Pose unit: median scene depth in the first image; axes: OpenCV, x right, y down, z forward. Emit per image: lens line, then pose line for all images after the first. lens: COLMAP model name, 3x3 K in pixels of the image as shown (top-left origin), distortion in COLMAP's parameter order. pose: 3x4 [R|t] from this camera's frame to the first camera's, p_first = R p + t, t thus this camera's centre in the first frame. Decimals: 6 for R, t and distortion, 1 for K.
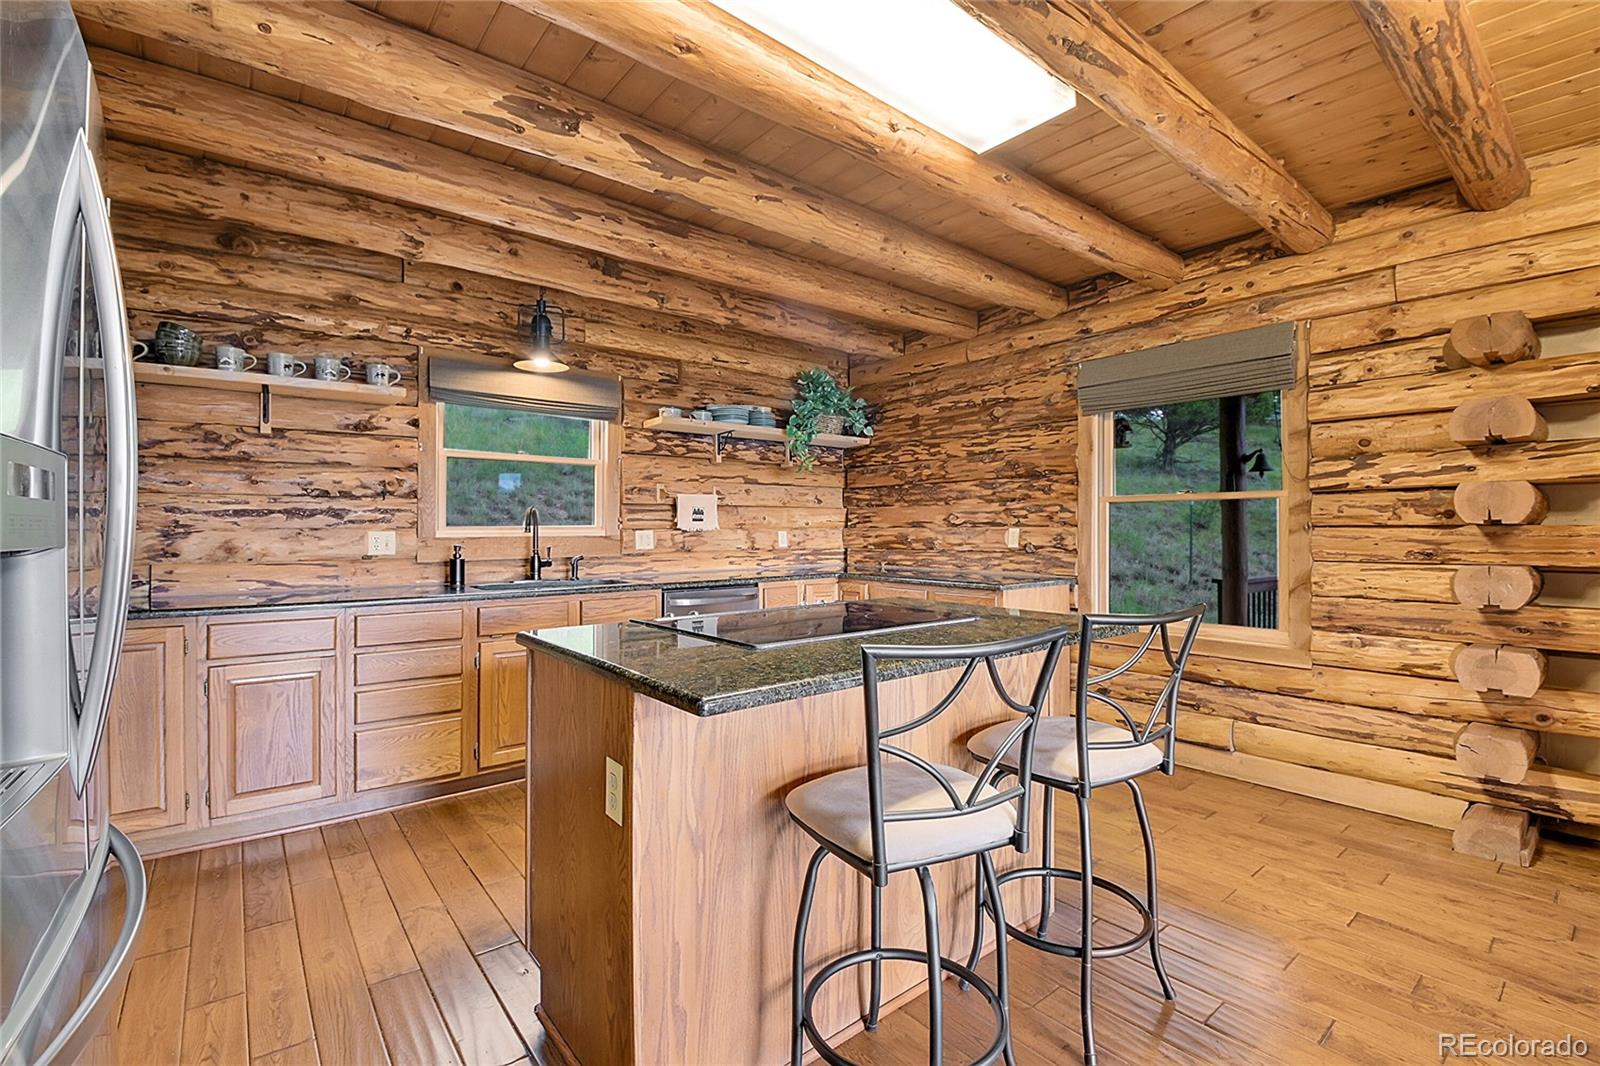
lens RADIAL K [[706.3, 0, 804.0], [0, 706.3, 532.4], [0, 0, 1]] dist [-0.010516, -0.002532]
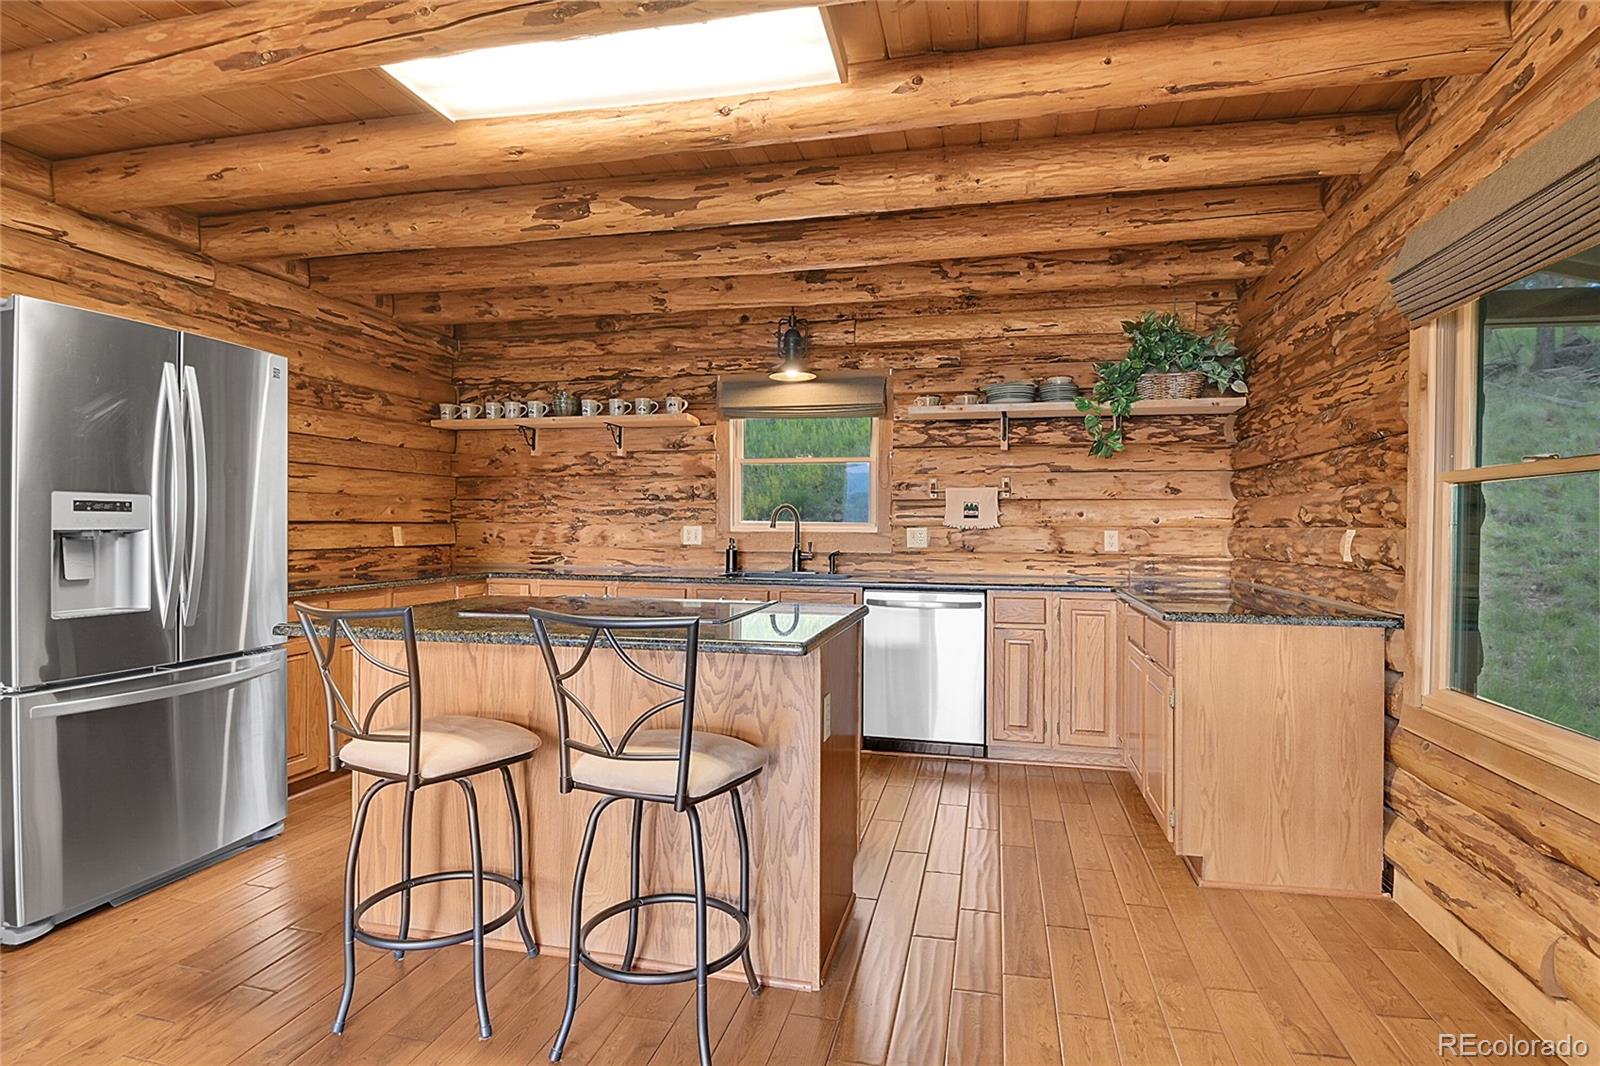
lens RADIAL K [[822.7, 0, 799.1], [0, 822.7, 534.9], [0, 0, 1]] dist [0.017803, -0.002225]
pose [[0.612386, 0.016752, -0.790381, 0.625025], [-0.011543, 0.999858, 0.012248, -0.005245], [0.790474, 0.001623, 0.612493, 0.220104]]
